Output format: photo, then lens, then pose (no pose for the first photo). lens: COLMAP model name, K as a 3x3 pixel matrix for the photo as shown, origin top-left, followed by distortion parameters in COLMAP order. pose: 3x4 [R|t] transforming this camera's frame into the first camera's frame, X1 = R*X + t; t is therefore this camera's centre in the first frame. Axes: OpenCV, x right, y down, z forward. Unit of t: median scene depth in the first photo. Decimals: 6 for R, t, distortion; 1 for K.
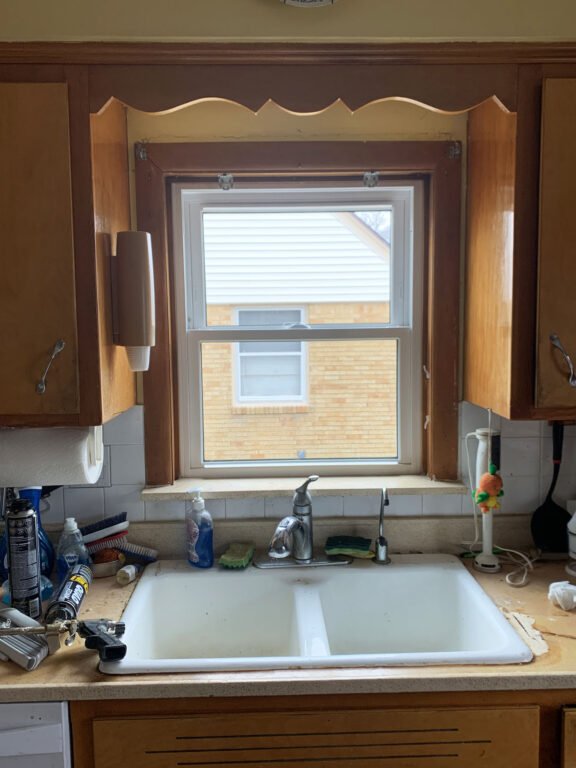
lens RADIAL K [[668.6, 0, 290.8], [0, 668.6, 375.8], [0, 0, 1]] dist [0.050878, -0.017938]
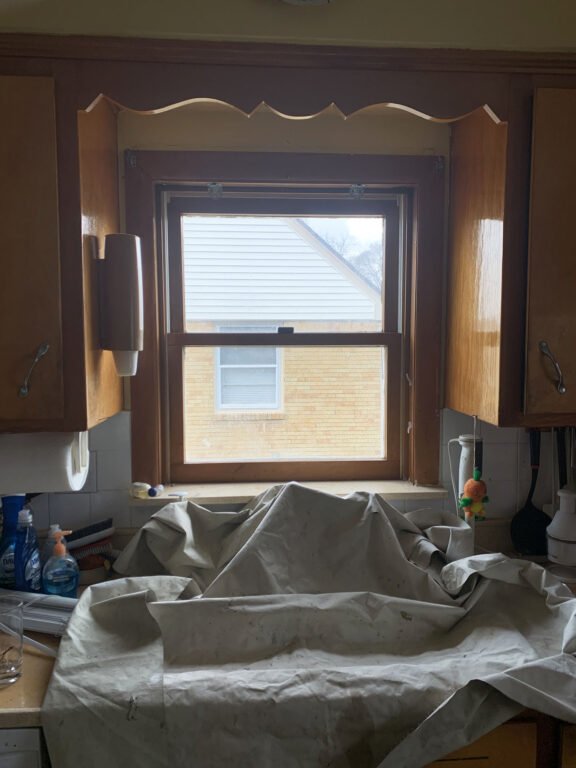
lens RADIAL K [[592.1, 0, 292.9], [0, 592.1, 378.5], [0, 0, 1]] dist [0.047699, -0.025511]
pose [[0.998815, 0.006670, 0.048207, -0.021360], [-0.005999, 0.999883, -0.014049, 0.006586], [-0.048295, 0.013743, 0.998739, 0.102152]]
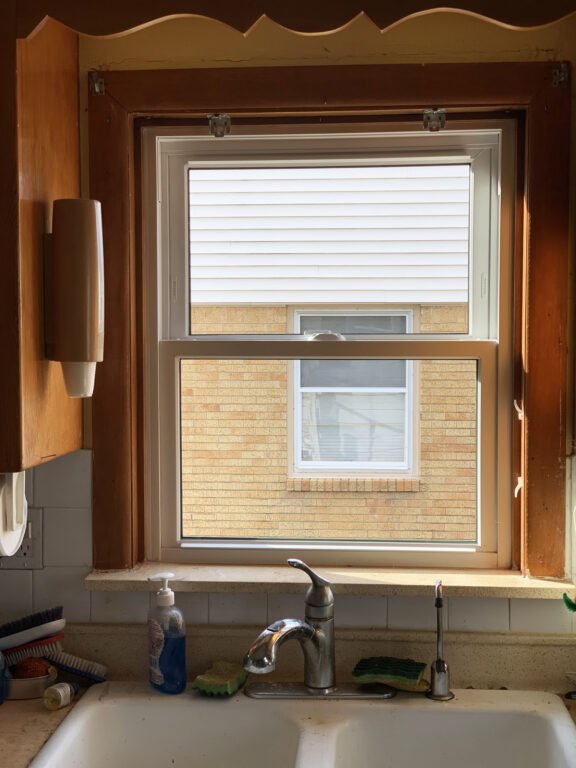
lens RADIAL K [[1167.6, 0, 282.7], [0, 1167.6, 389.9], [0, 0, 1]] dist [0.050647, 0.000000]
pose [[0.993931, 0.017412, -0.108623, 0.103009], [-0.021257, 0.999184, -0.034341, 0.019603], [0.107936, 0.036441, 0.993490, -0.164593]]
